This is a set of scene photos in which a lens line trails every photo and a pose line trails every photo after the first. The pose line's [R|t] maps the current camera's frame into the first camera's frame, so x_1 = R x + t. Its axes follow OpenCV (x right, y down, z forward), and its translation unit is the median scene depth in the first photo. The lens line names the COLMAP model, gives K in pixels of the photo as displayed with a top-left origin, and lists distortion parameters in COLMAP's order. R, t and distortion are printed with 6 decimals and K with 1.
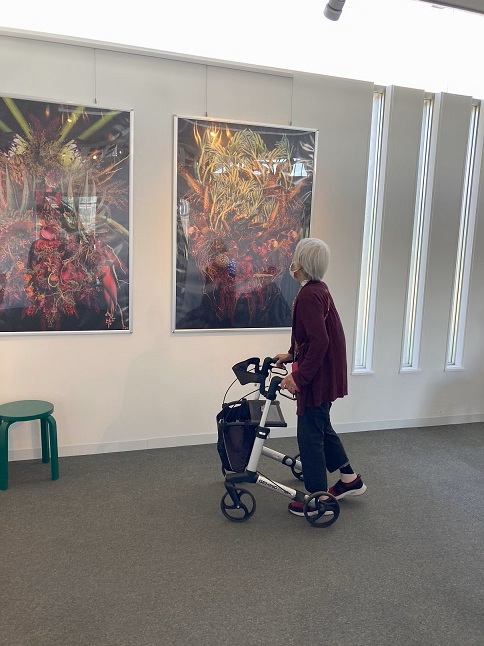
lens RADIAL K [[522.6, 0, 241.5], [0, 522.6, 326.0], [0, 0, 1]] dist [0.019301, -0.016749]
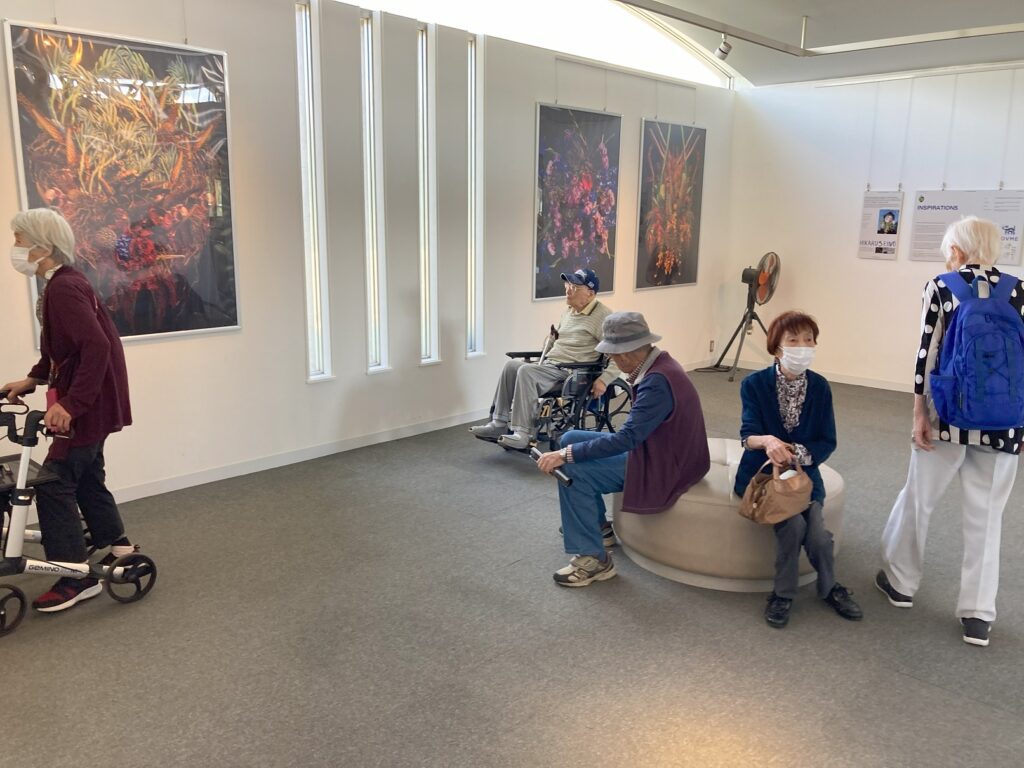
lens RADIAL K [[828.4, 0, 513.1], [0, 828.4, 384.5], [0, 0, 1]] dist [0.019301, -0.016749]
pose [[0.876201, -0.122223, 0.466190, -0.102009], [0.091622, 0.991911, 0.087850, 0.019479], [-0.473156, -0.034261, 0.880312, -0.227635]]
